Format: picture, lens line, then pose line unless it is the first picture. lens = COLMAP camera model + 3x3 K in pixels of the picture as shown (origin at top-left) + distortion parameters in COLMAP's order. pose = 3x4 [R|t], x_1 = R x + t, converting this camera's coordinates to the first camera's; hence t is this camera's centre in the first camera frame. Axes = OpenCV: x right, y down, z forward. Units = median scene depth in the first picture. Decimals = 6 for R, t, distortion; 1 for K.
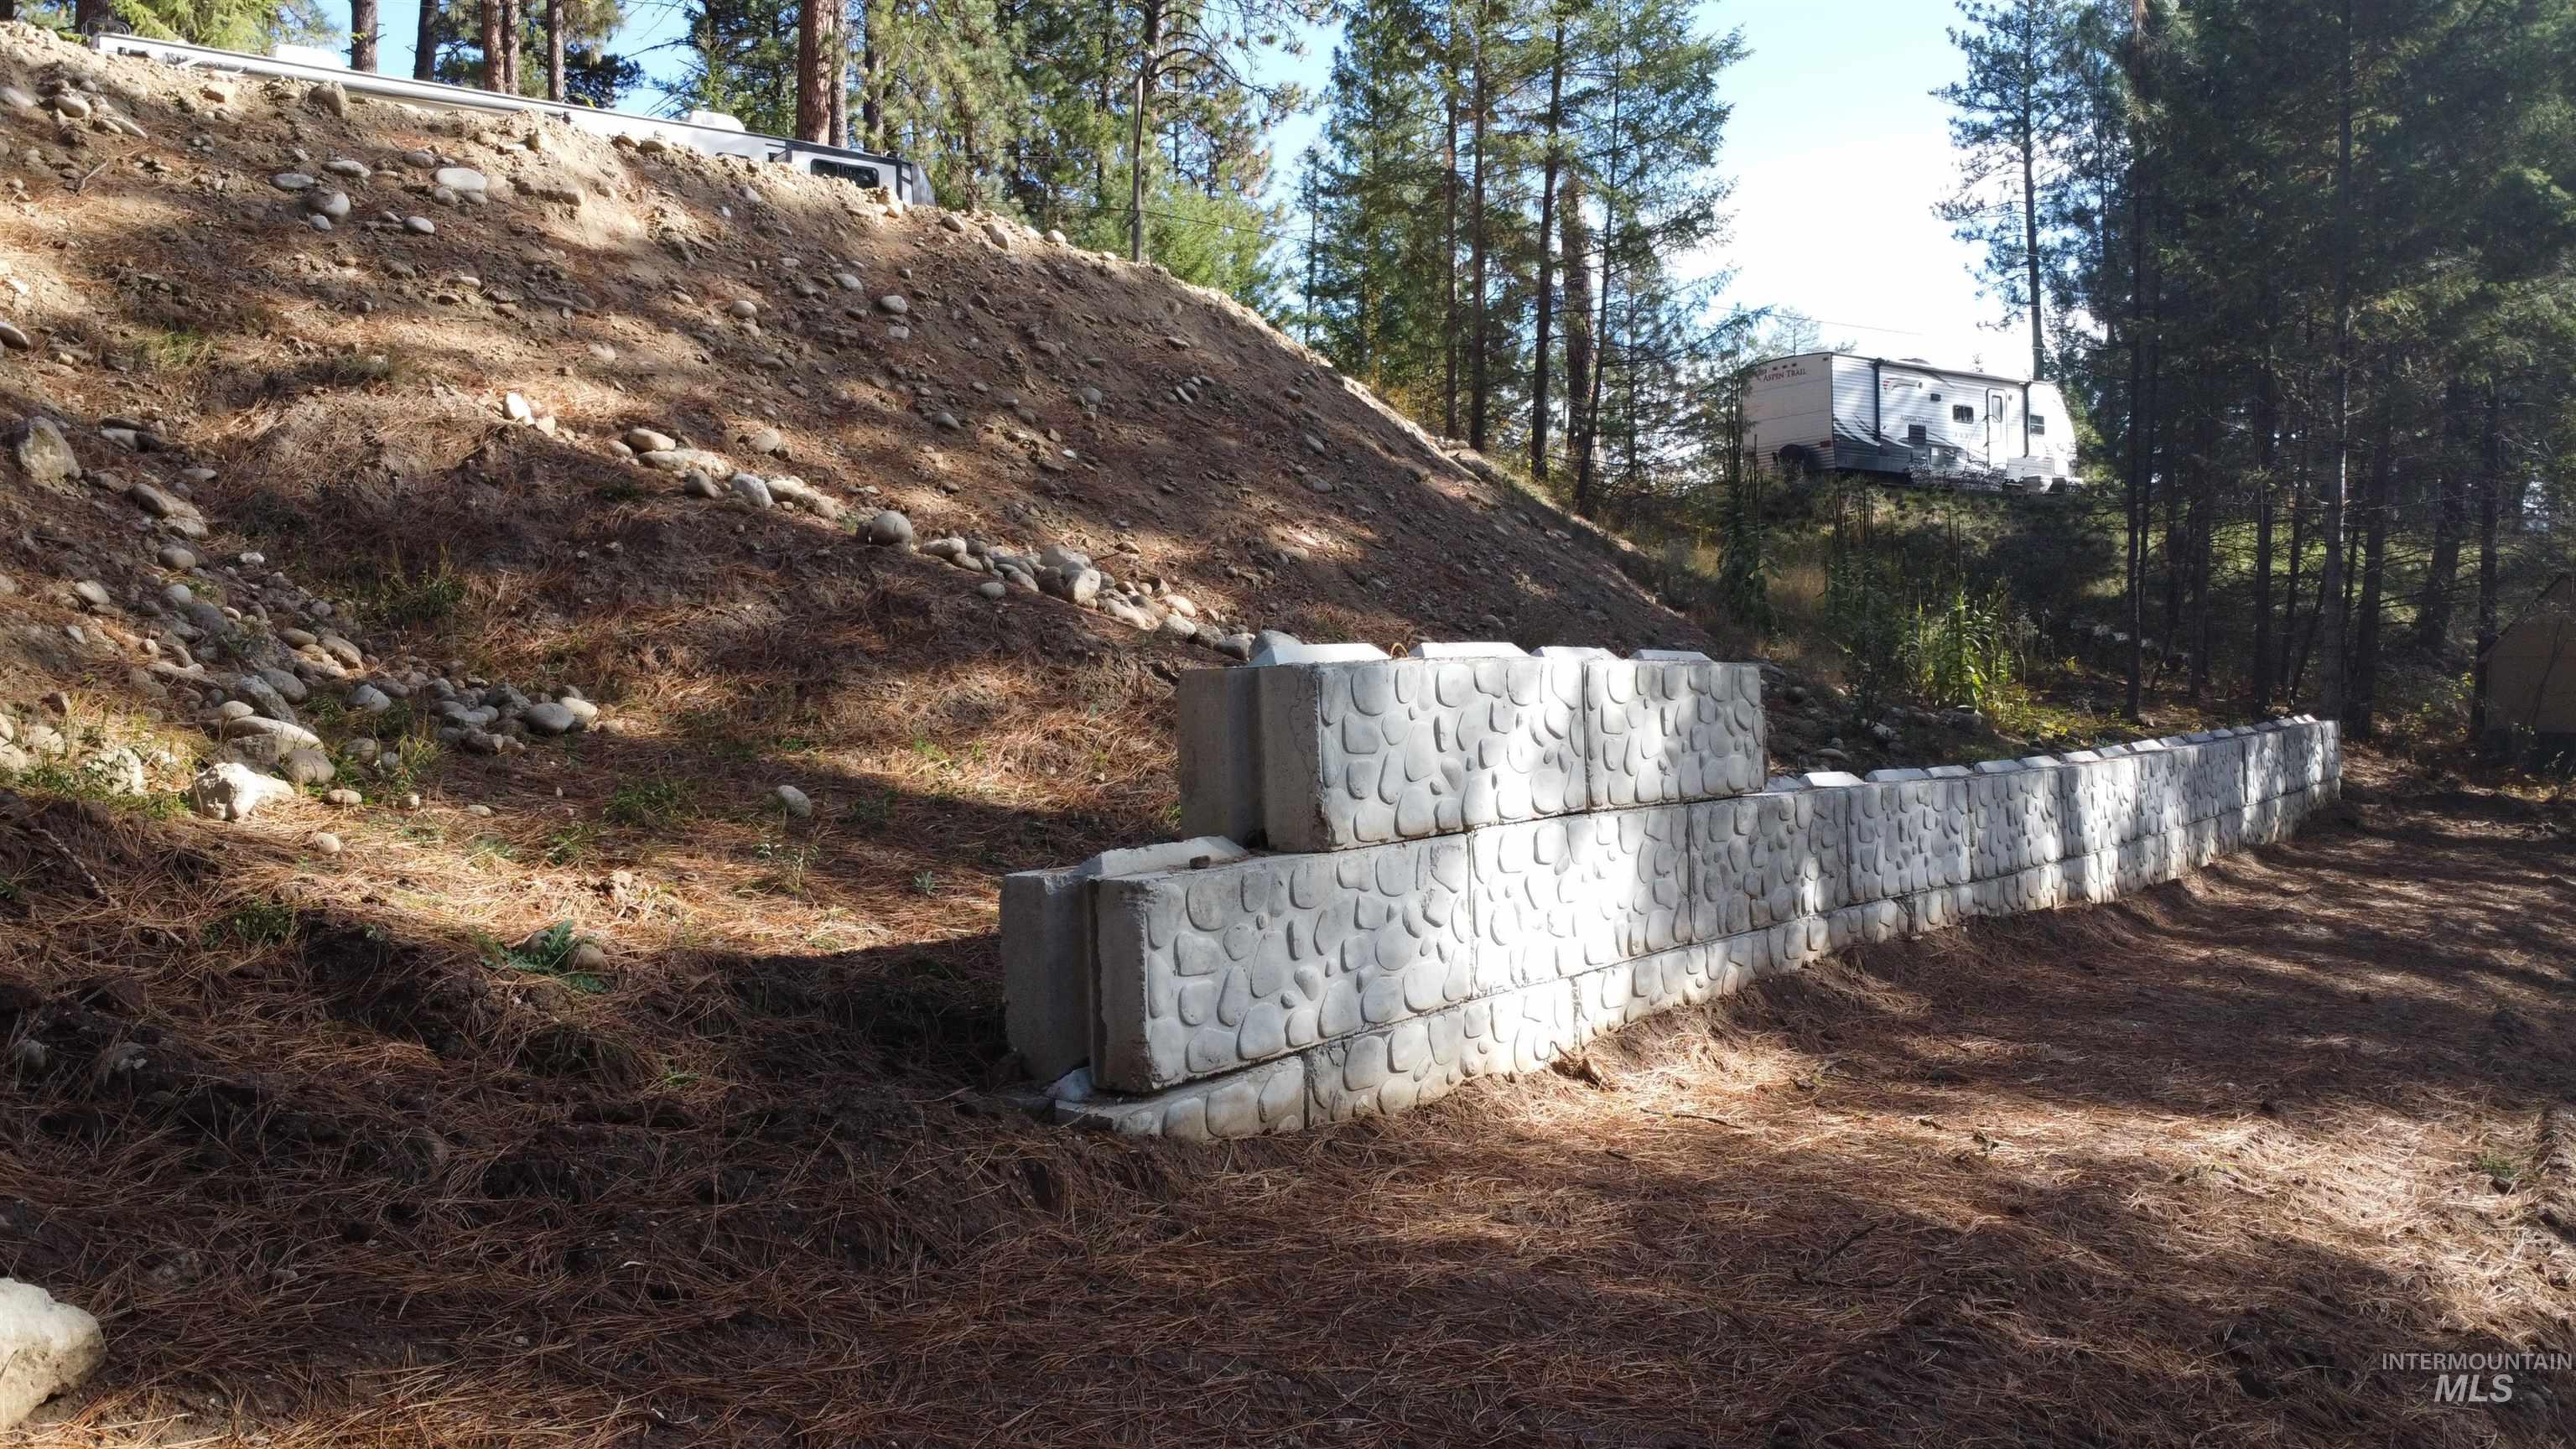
lens RADIAL K [[1932.2, 0, 1284.1], [0, 1932.2, 704.7], [0, 0, 1]] dist [0.002820, -0.005987]
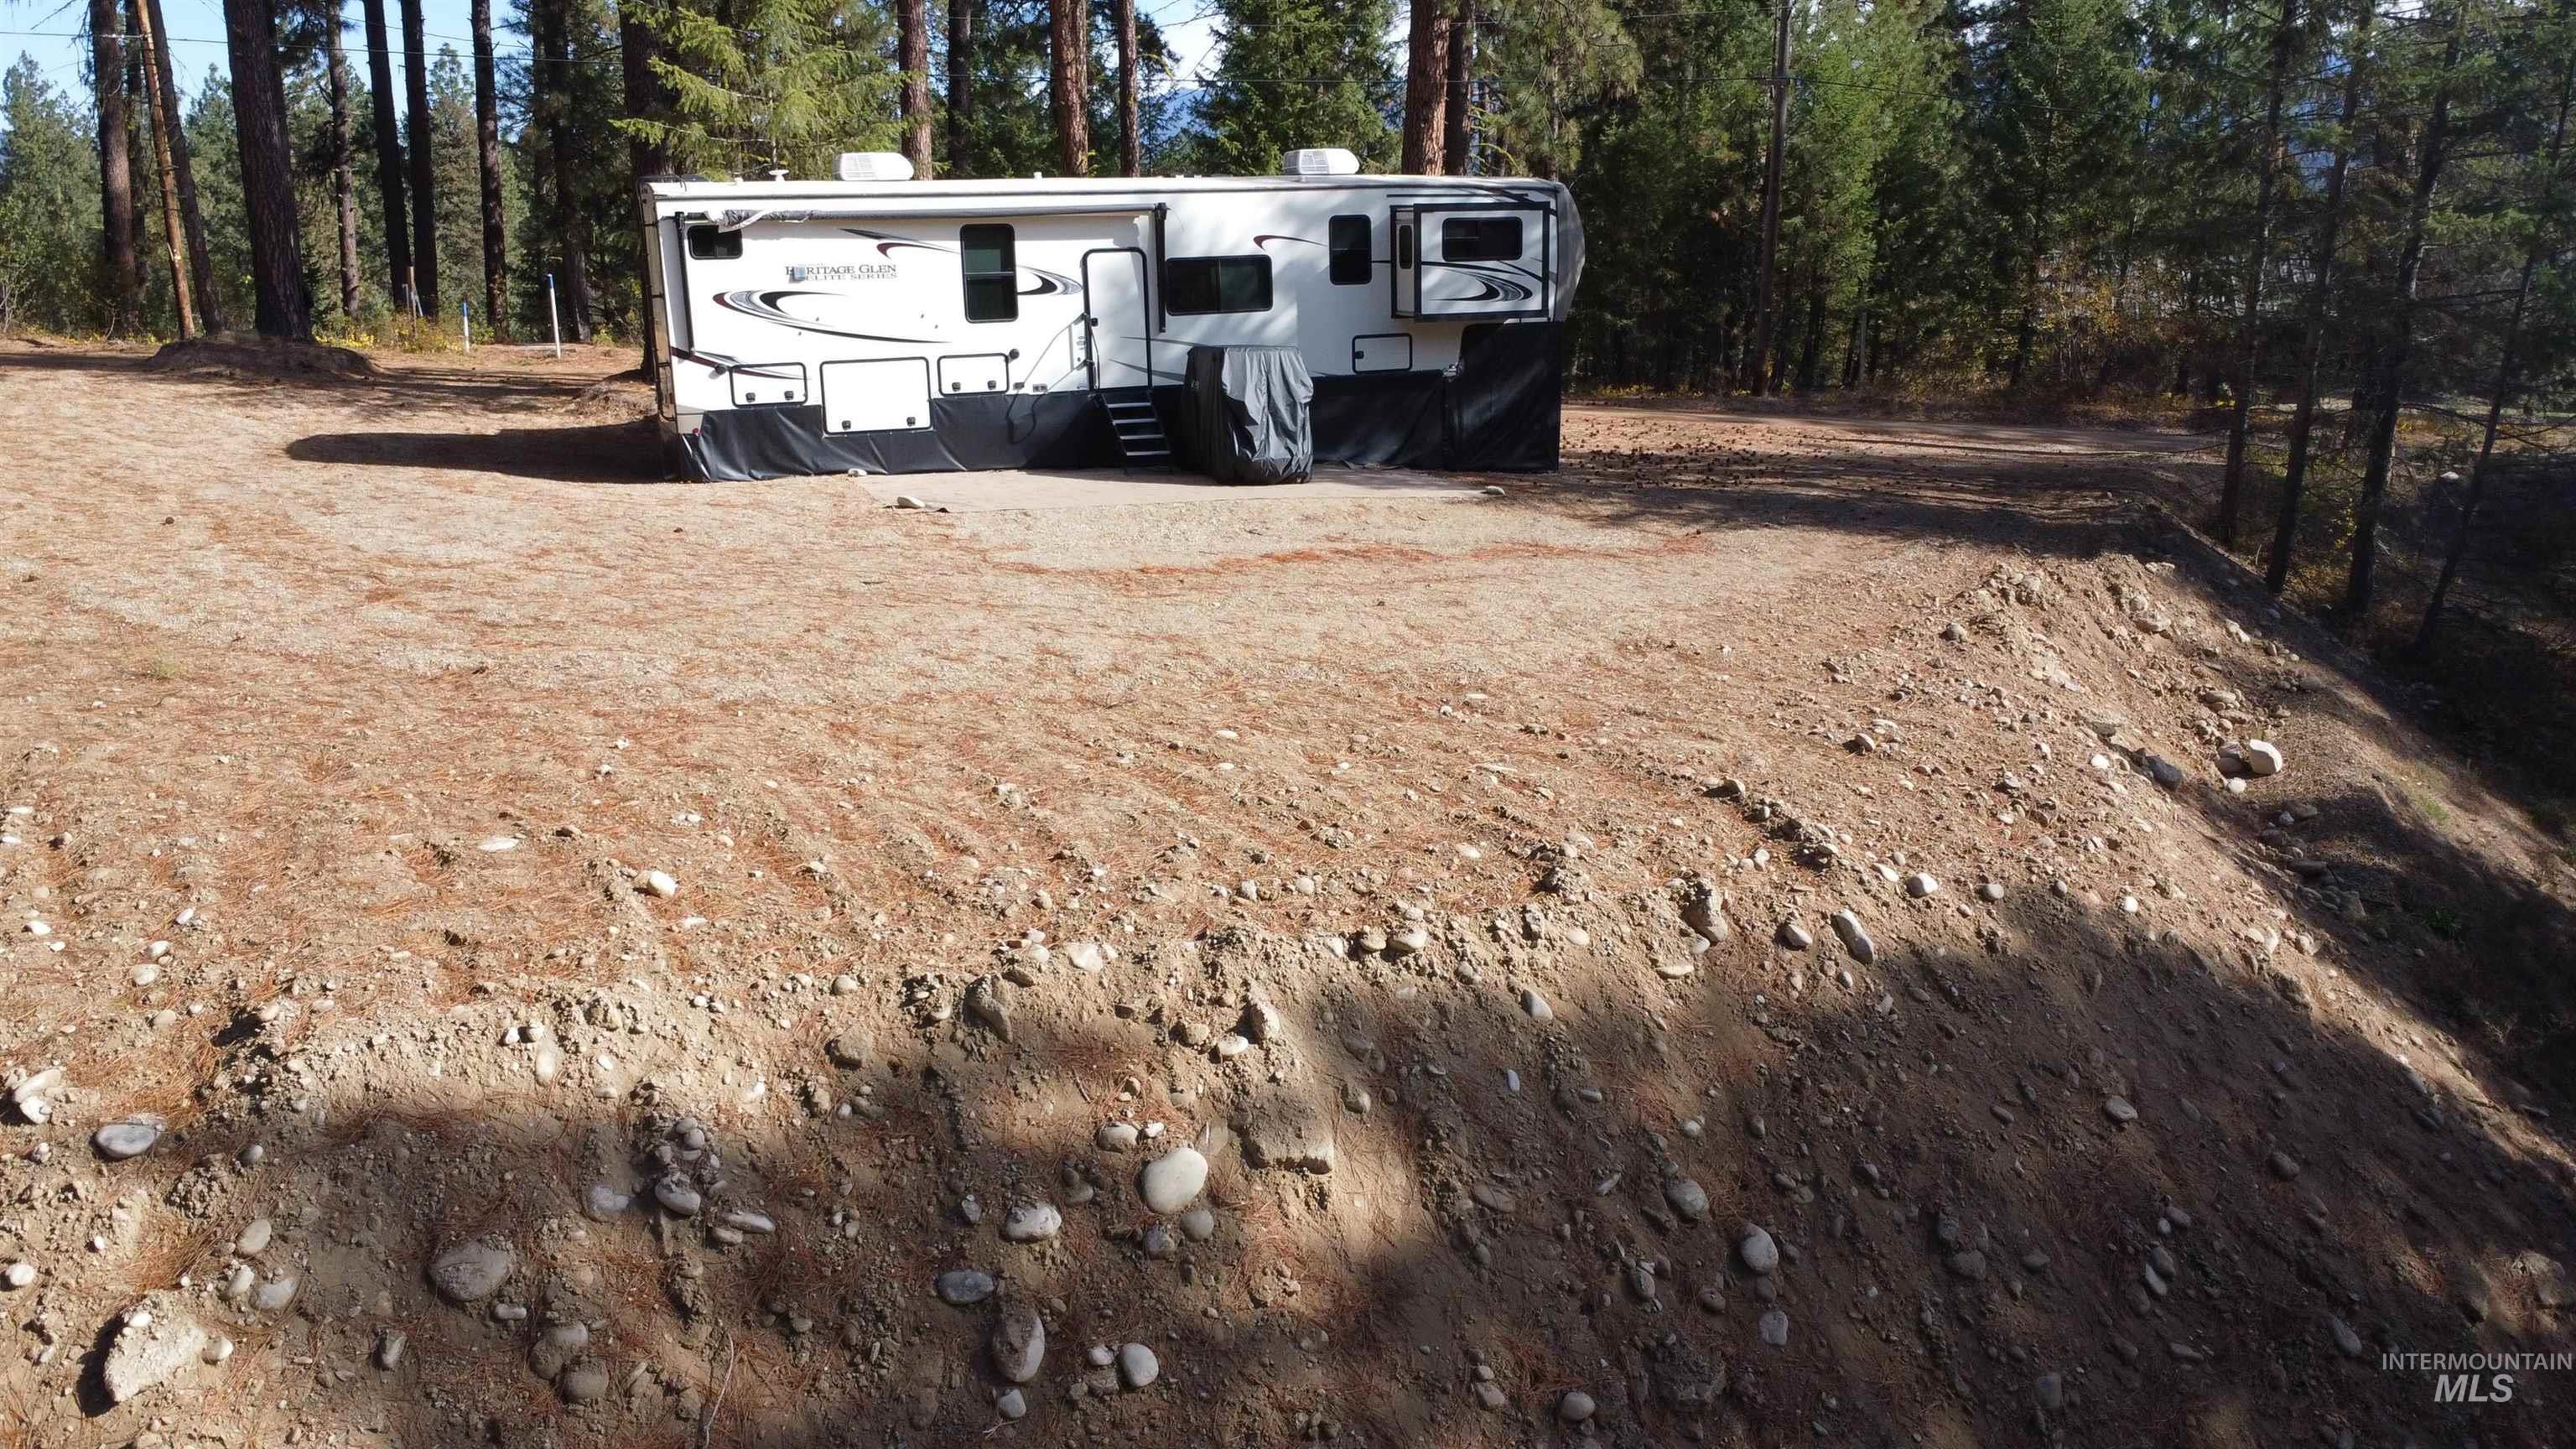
lens RADIAL K [[1932.2, 0, 1289.1], [0, 1932.2, 706.0], [0, 0, 1]] dist [0.002820, -0.005987]
pose [[0.969549, 0.054448, -0.238769, -0.218206], [0.001709, 0.973444, 0.228919, -0.571614], [0.244892, -0.222356, 0.943708, 0.371599]]
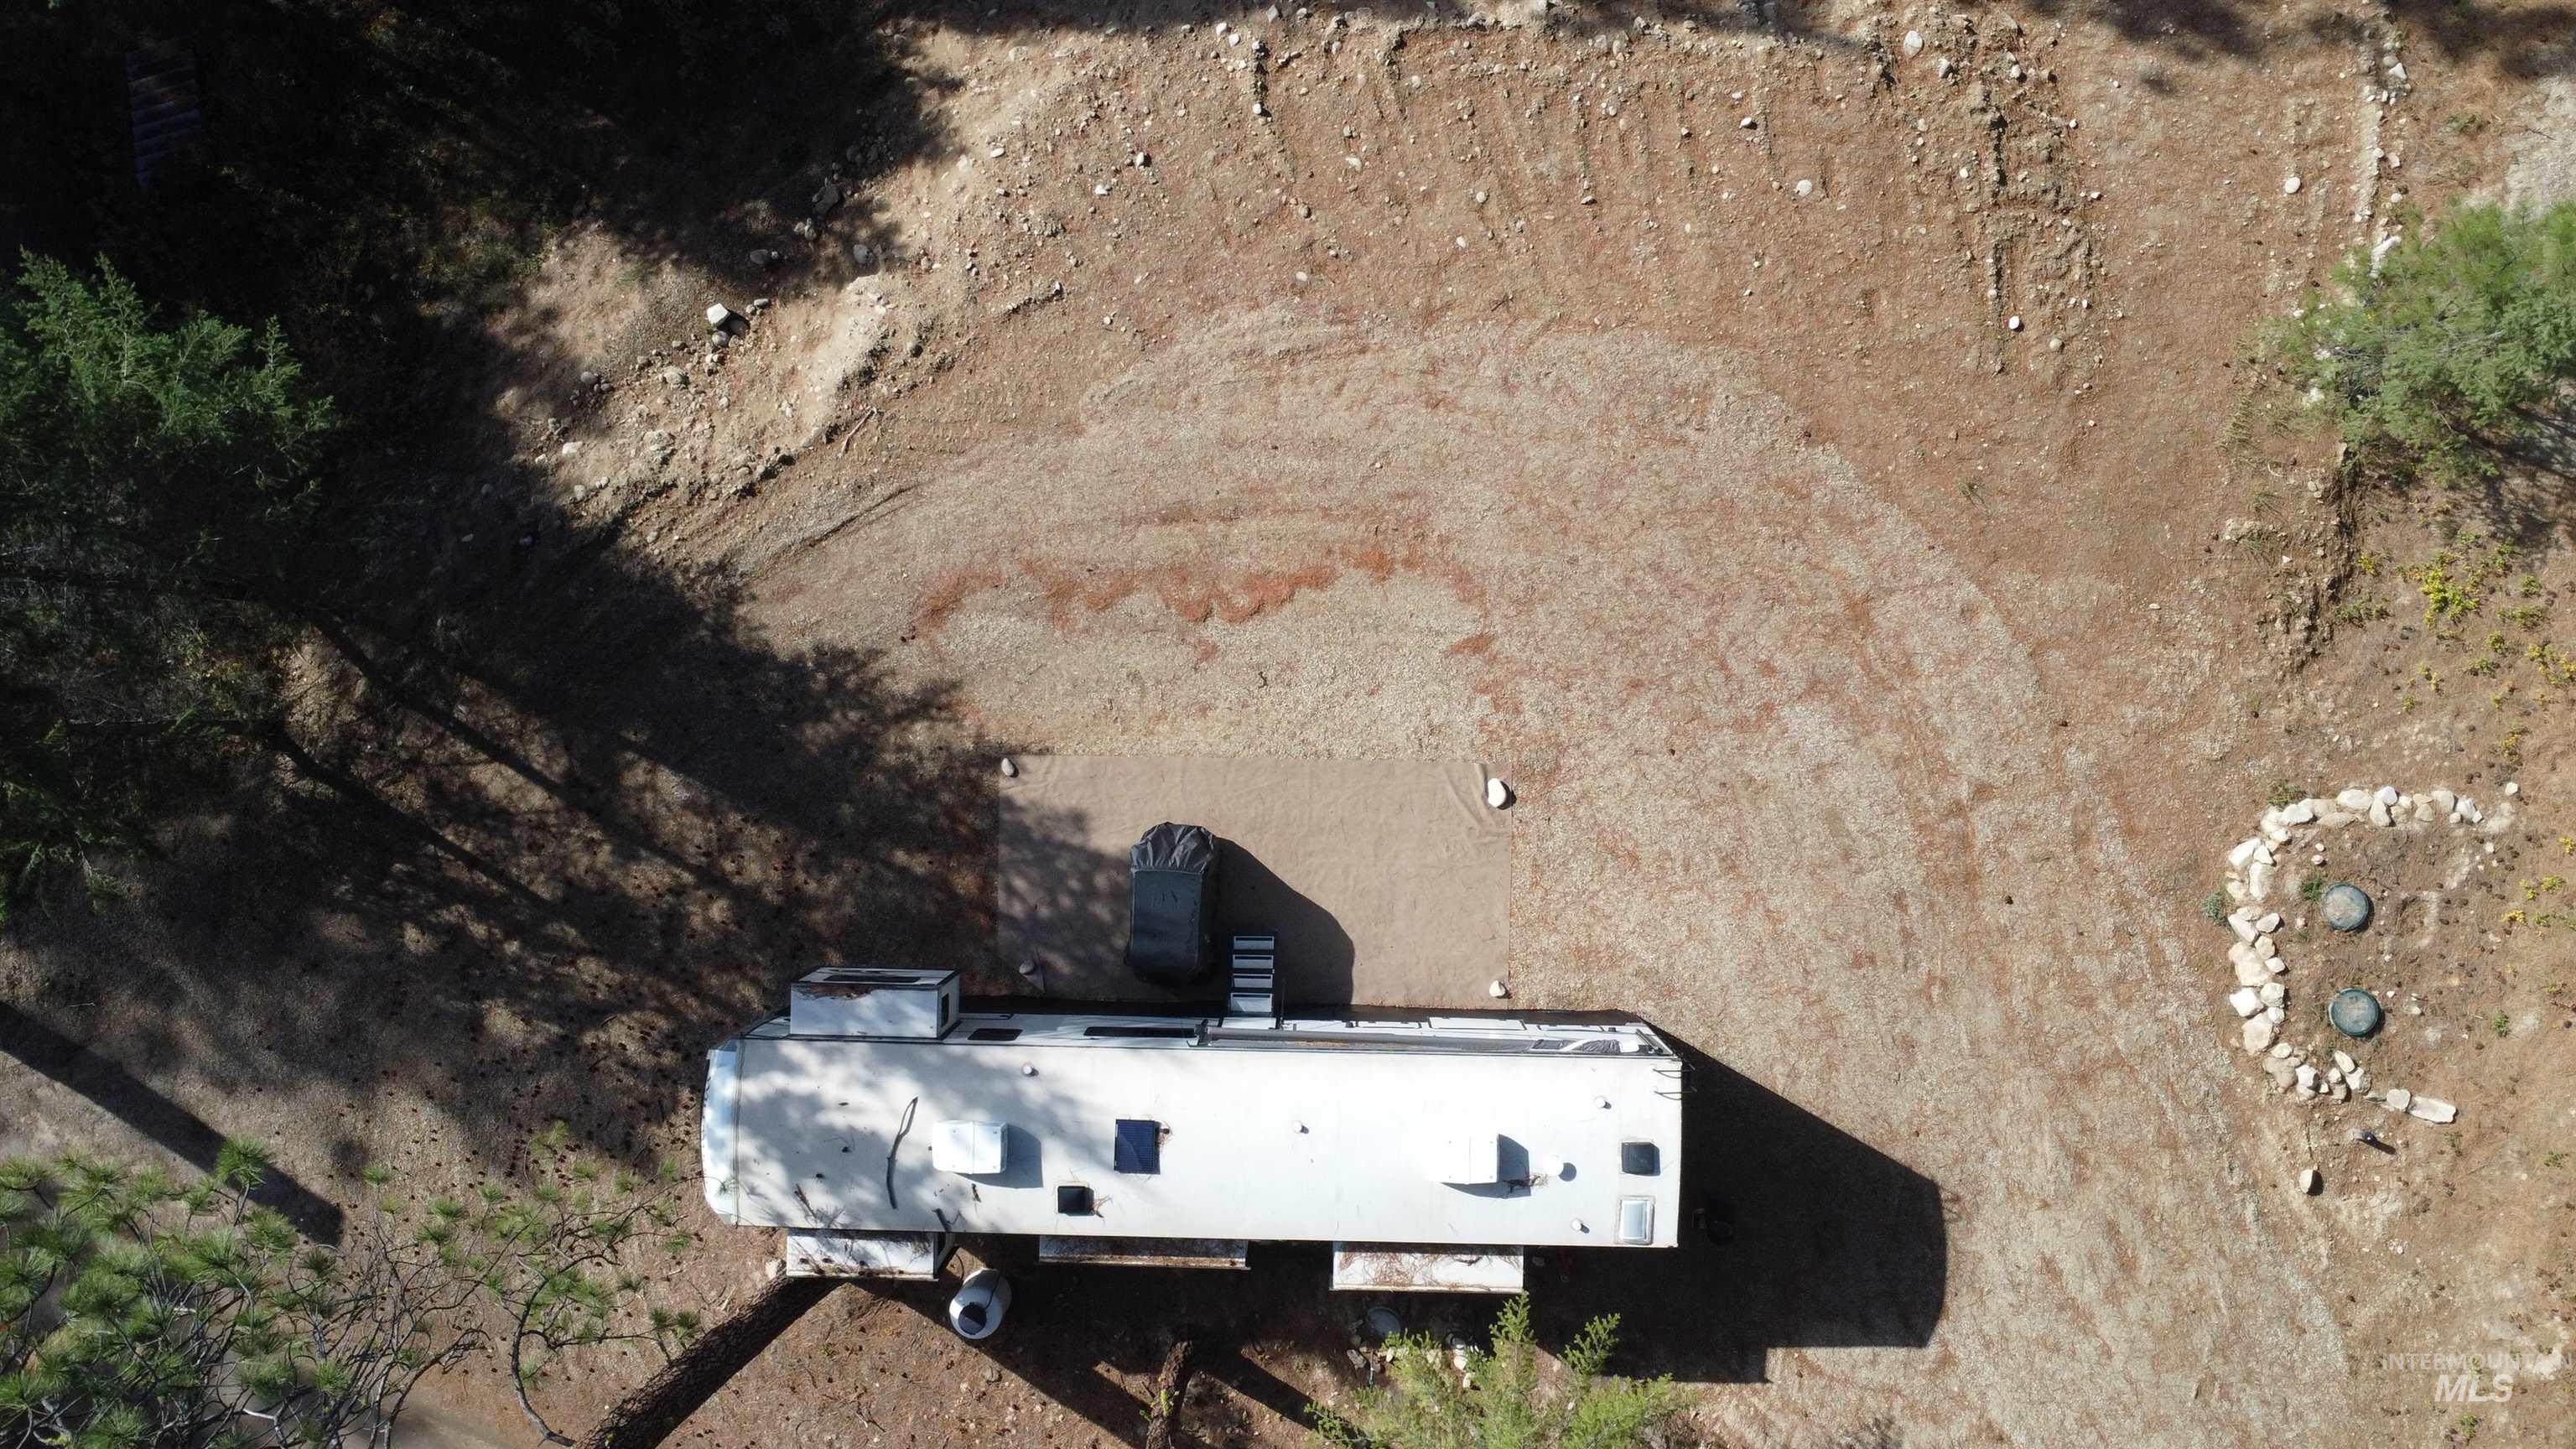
lens RADIAL K [[1932.2, 0, 1271.2], [0, 1932.2, 712.1], [0, 0, 1]] dist [0.002820, -0.005987]
pose [[-0.789218, -0.613445, 0.028642, -0.669309], [0.041278, -0.006456, 0.999127, -2.272799], [-0.612725, 0.789711, 0.030417, 1.693038]]
